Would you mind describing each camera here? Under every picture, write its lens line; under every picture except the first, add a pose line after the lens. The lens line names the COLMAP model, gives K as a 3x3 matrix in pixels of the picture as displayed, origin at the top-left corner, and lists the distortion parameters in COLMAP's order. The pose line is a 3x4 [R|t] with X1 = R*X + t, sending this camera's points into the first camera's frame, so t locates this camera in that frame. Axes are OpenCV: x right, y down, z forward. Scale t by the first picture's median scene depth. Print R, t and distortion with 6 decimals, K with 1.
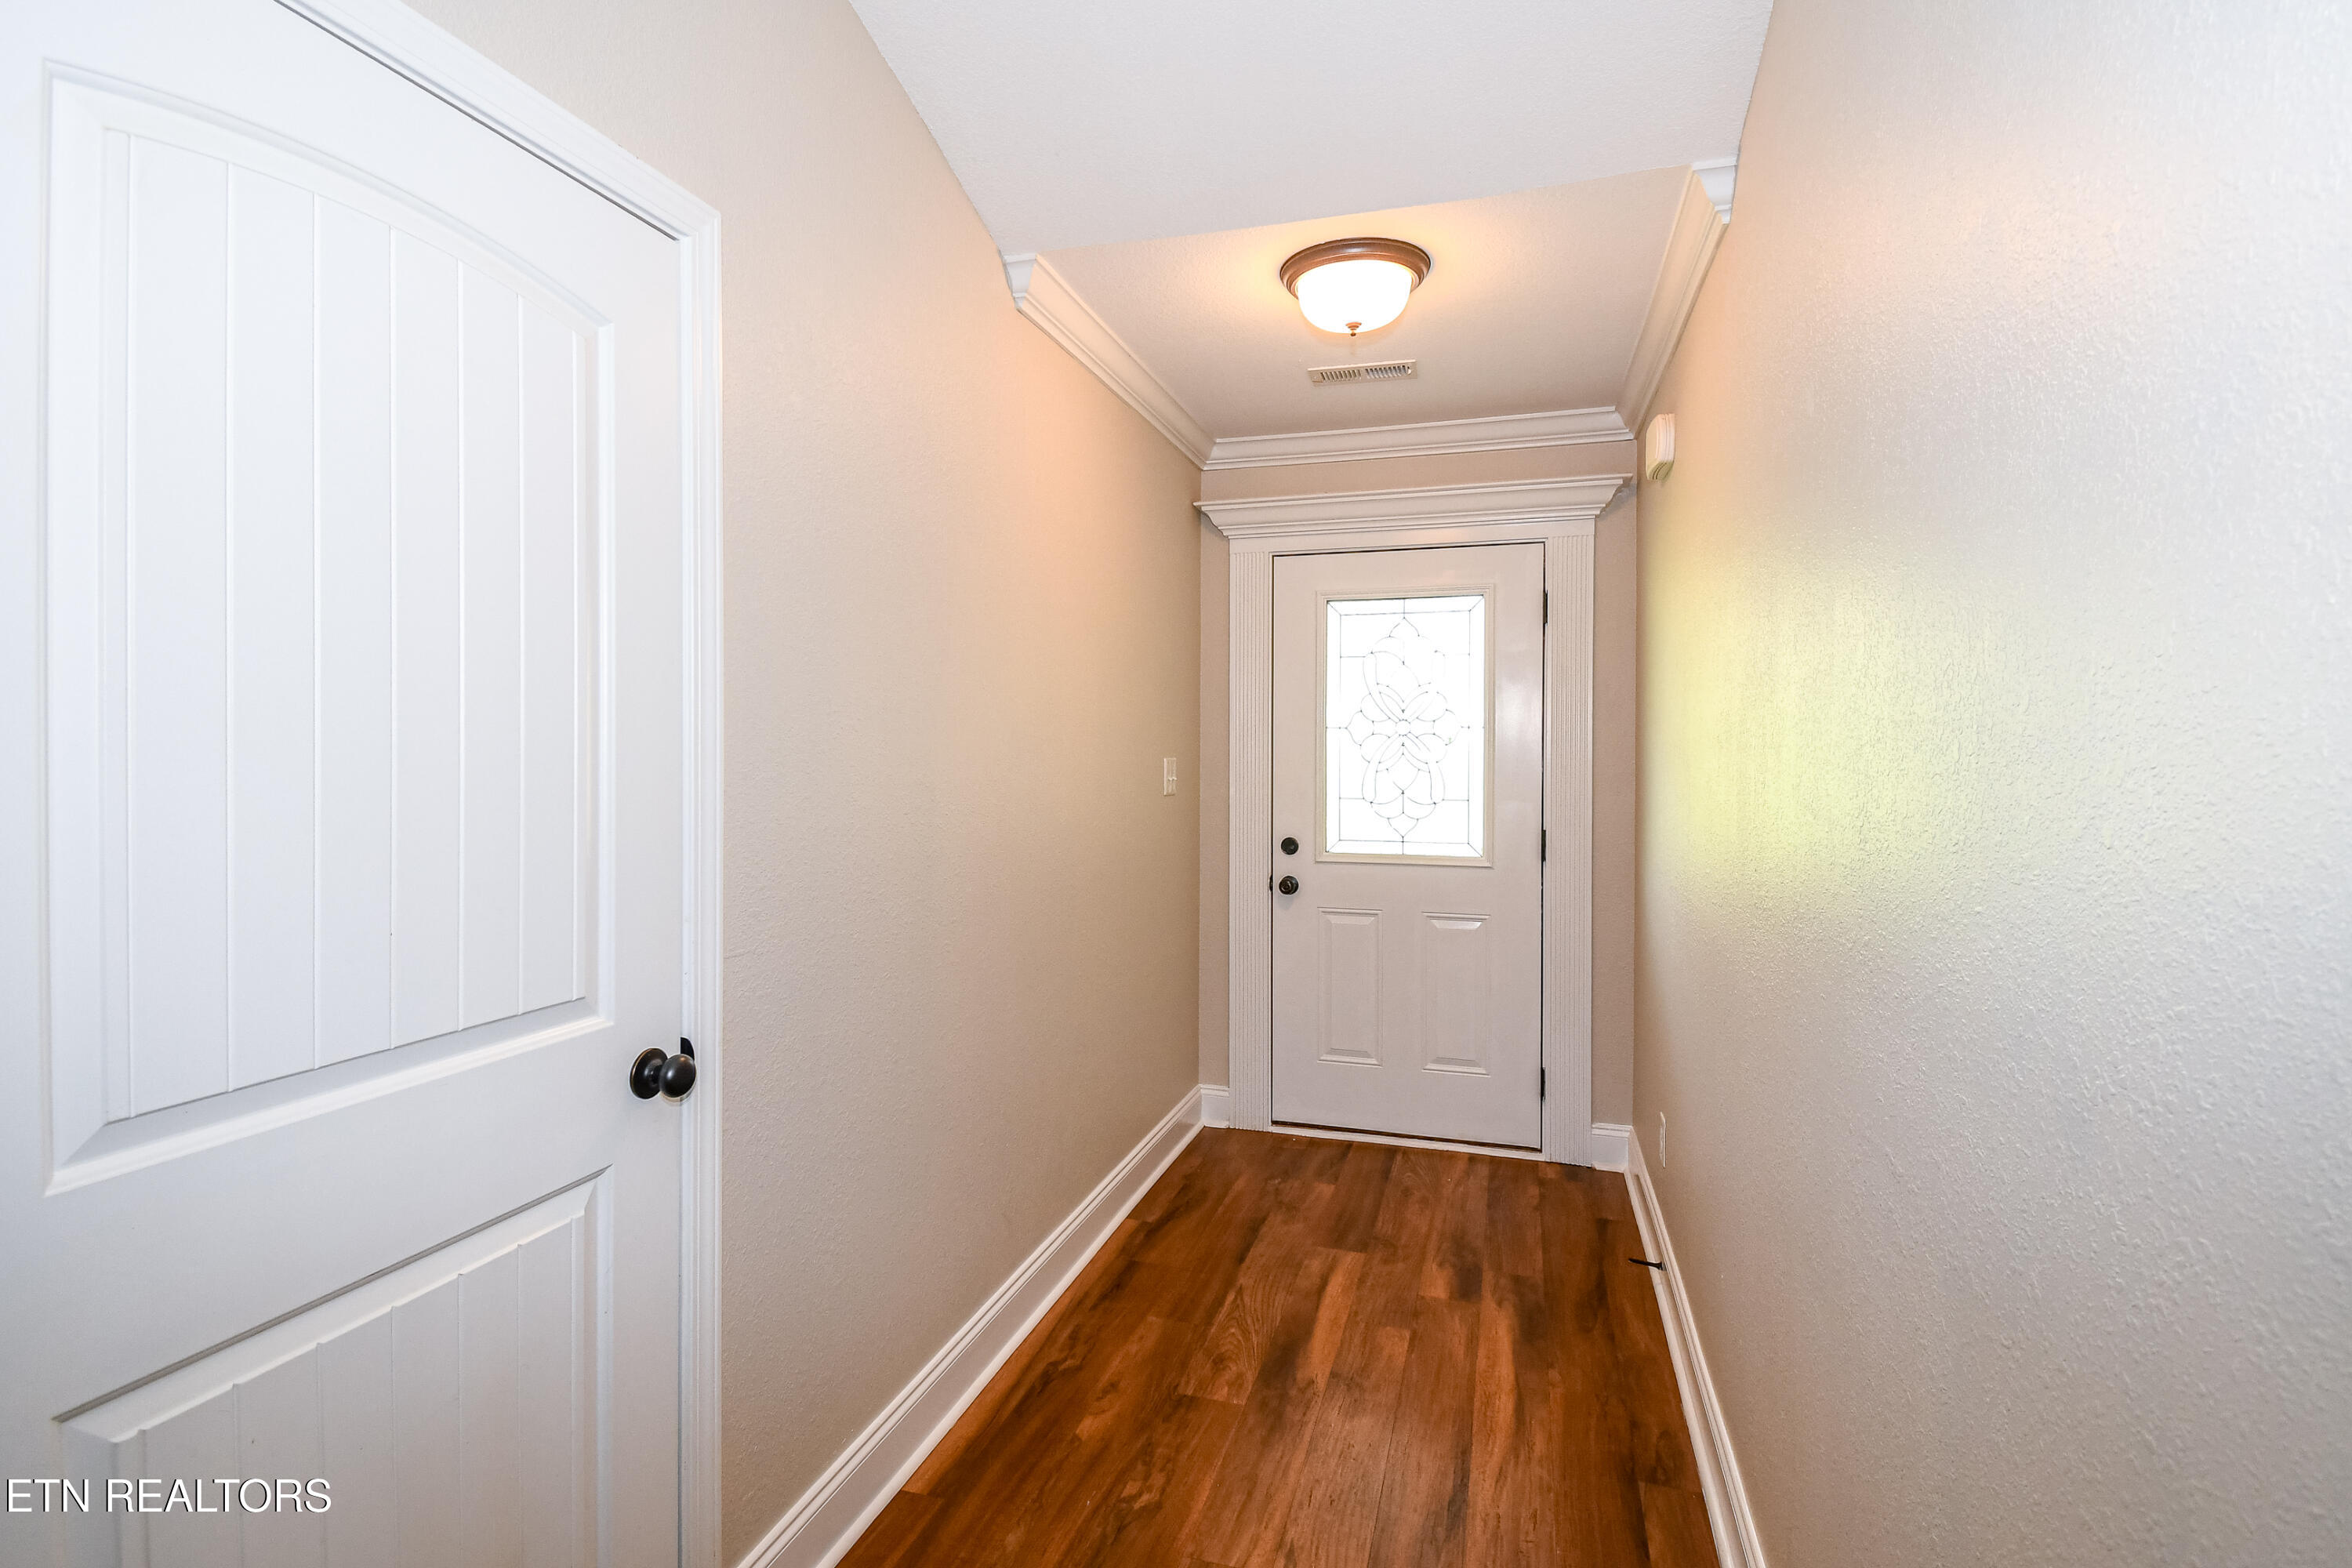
lens RADIAL K [[1150.4, 0, 1140.9], [0, 1150.4, 770.2], [0, 0, 1]] dist [0.016013, -0.011431]
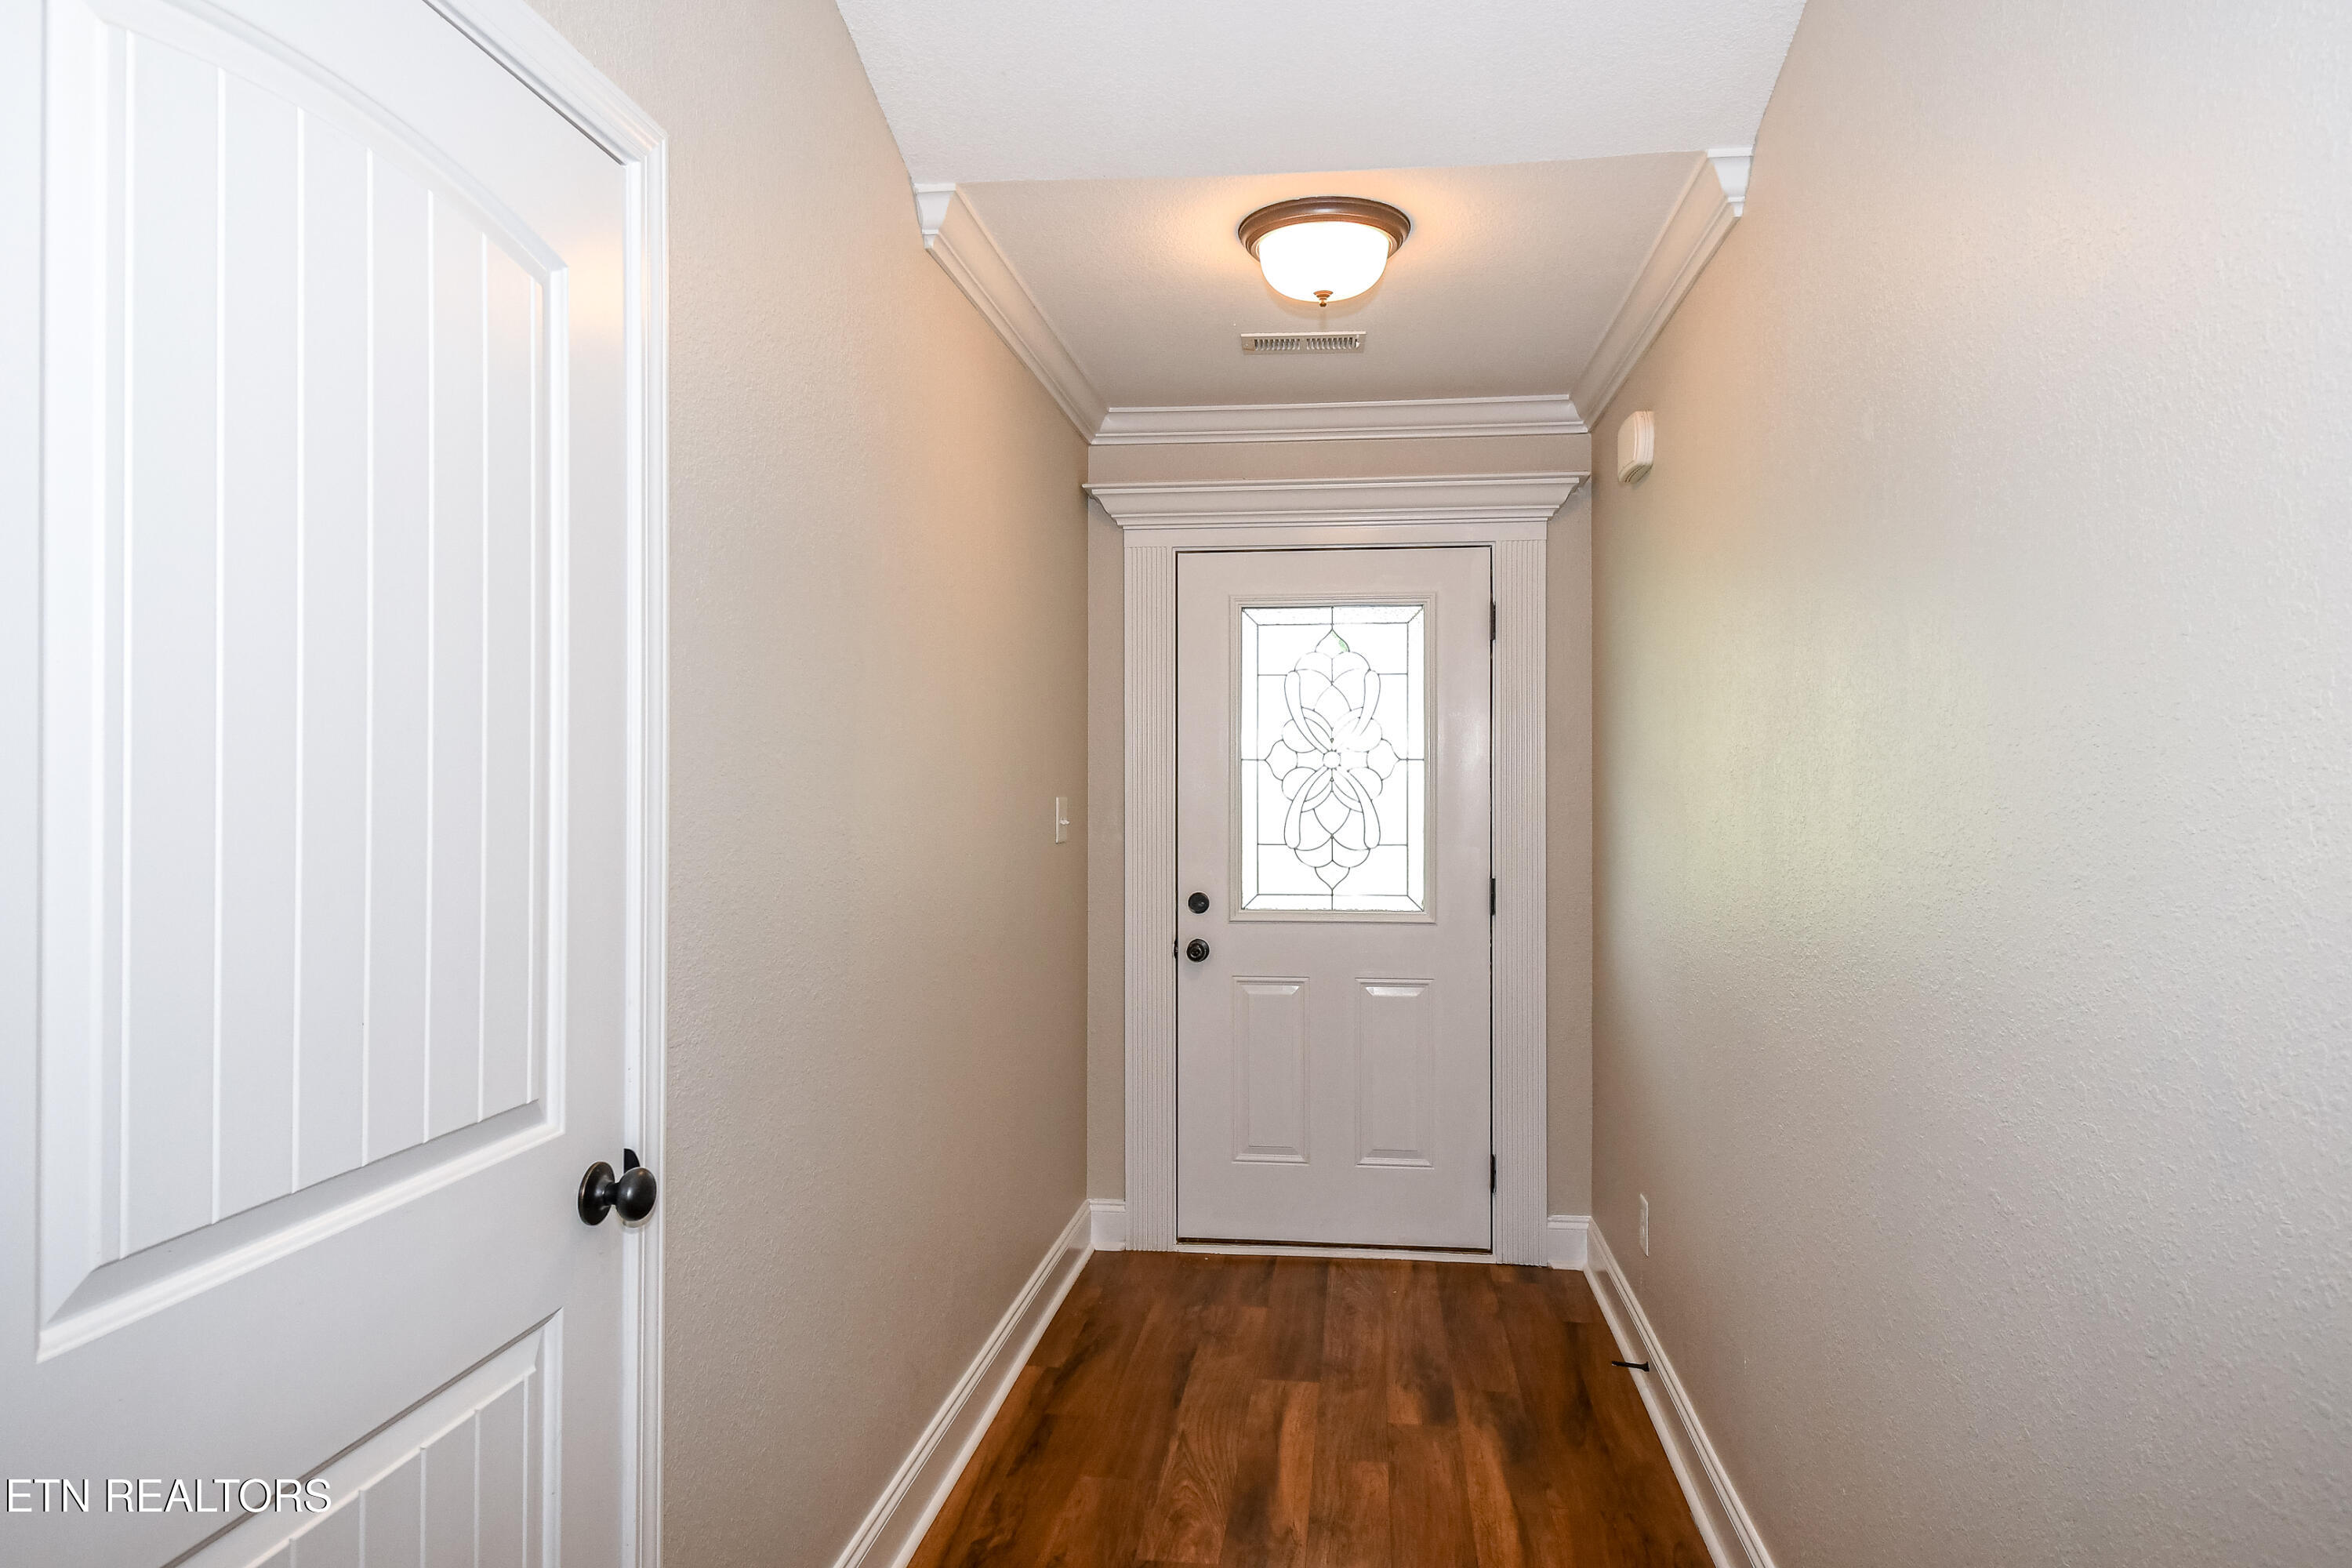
lens RADIAL K [[1466.3, 0, 1194.0], [0, 1466.3, 796.2], [0, 0, 1]] dist [0.009446, 0.002342]
pose [[0.980908, -0.004787, 0.194412, -0.108153], [0.006718, 0.999934, -0.009274, -0.001361], [-0.194355, 0.010403, 0.980876, -0.045041]]
